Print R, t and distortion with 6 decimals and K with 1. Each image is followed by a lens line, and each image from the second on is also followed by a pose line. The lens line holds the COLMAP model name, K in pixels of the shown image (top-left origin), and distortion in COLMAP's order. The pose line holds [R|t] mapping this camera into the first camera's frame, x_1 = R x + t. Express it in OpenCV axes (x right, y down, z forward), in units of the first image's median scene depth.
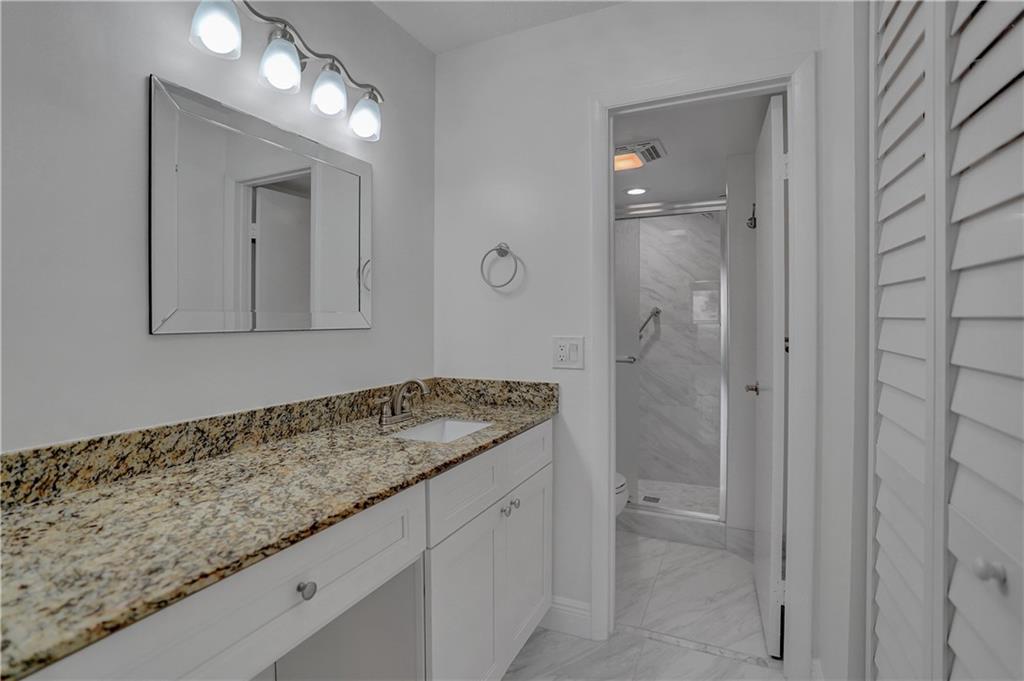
lens RADIAL K [[491.2, 0, 514.9], [0, 491.2, 331.9], [0, 0, 1]] dist [-0.064433, 0.024298]
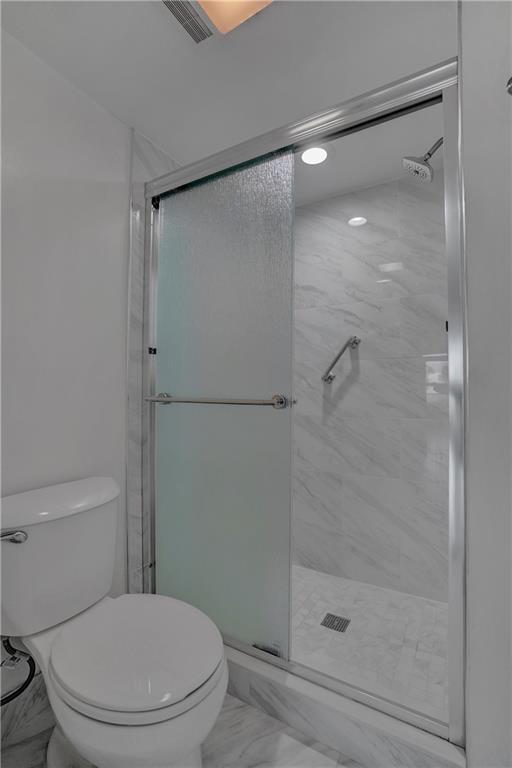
lens RADIAL K [[368.4, 0, 248.7], [0, 368.4, 386.5], [0, 0, 1]] dist [-0.064433, 0.024298]
pose [[0.994232, 0.011348, -0.106646, 0.196125], [-0.014990, 0.999329, -0.033411, 0.043433], [0.106196, 0.034817, 0.993735, 0.461888]]
